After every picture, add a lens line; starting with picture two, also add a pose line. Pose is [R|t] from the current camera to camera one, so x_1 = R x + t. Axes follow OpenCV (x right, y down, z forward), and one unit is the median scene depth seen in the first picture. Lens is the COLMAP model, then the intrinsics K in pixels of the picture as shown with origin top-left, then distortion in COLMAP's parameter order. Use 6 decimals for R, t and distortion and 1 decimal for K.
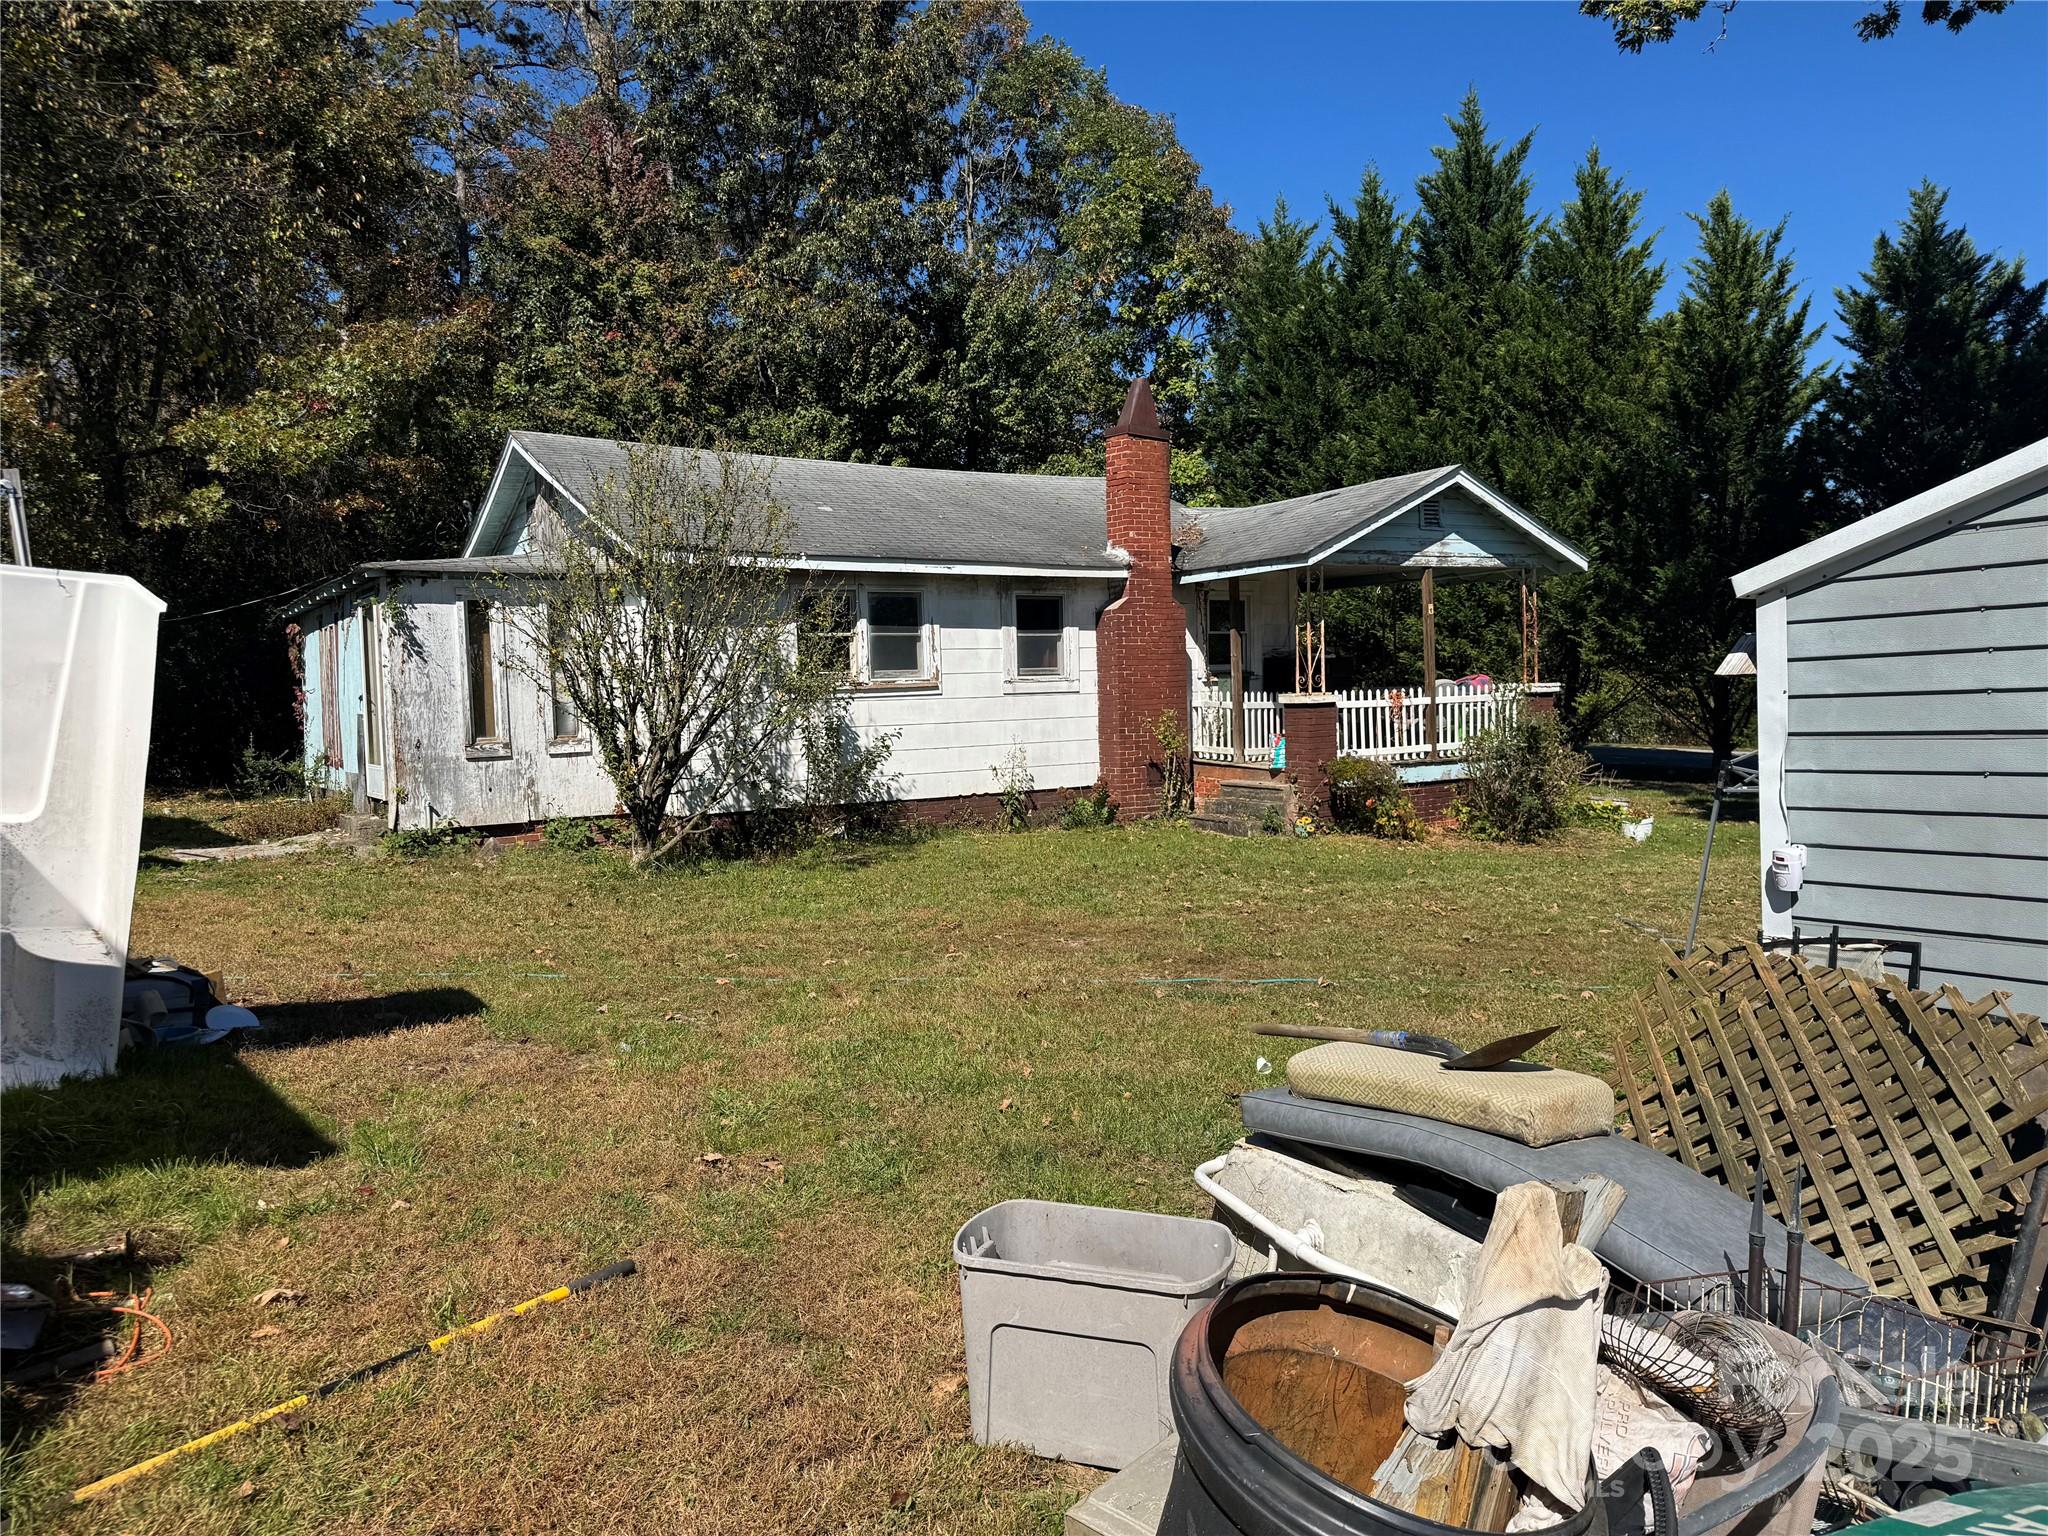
lens RADIAL K [[1425.0, 0, 1024.0], [0, 1425.0, 768.0], [0, 0, 1]] dist [0.003175, -0.003808]
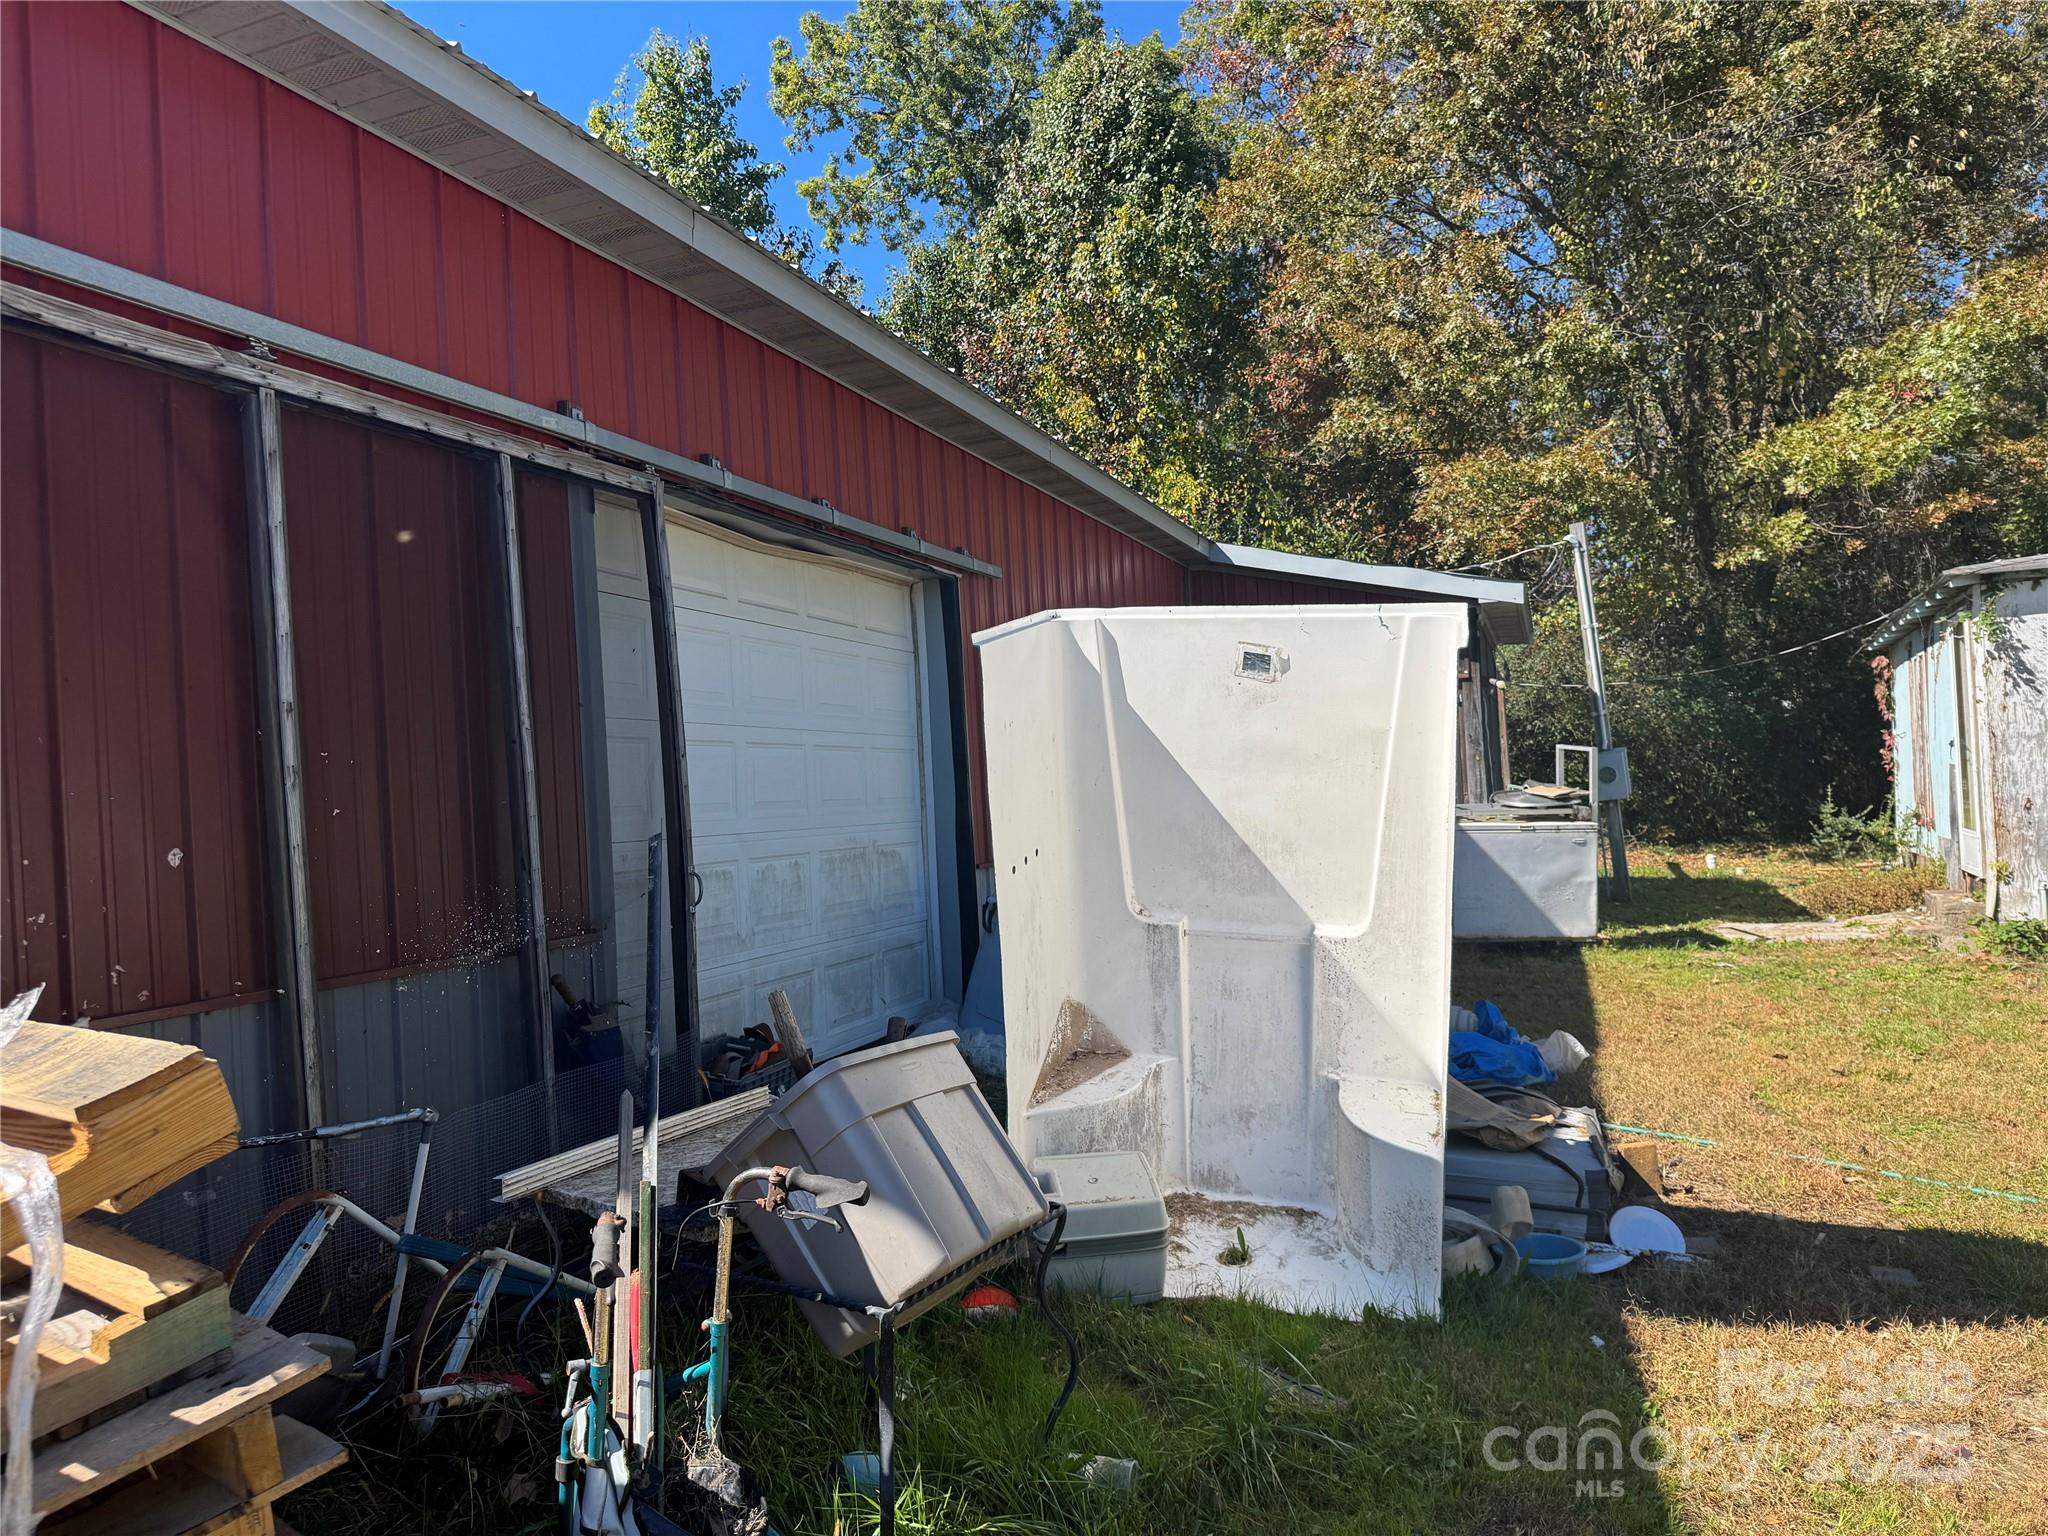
lens RADIAL K [[1471.0, 0, 1024.0], [0, 1471.0, 768.0], [0, 0, 1]] dist [0.010236, -0.008114]
pose [[0.521748, -0.015799, -0.852953, -0.039367], [-0.010232, 0.999641, -0.024775, -0.010128], [0.853038, 0.021654, 0.521399, 0.140112]]
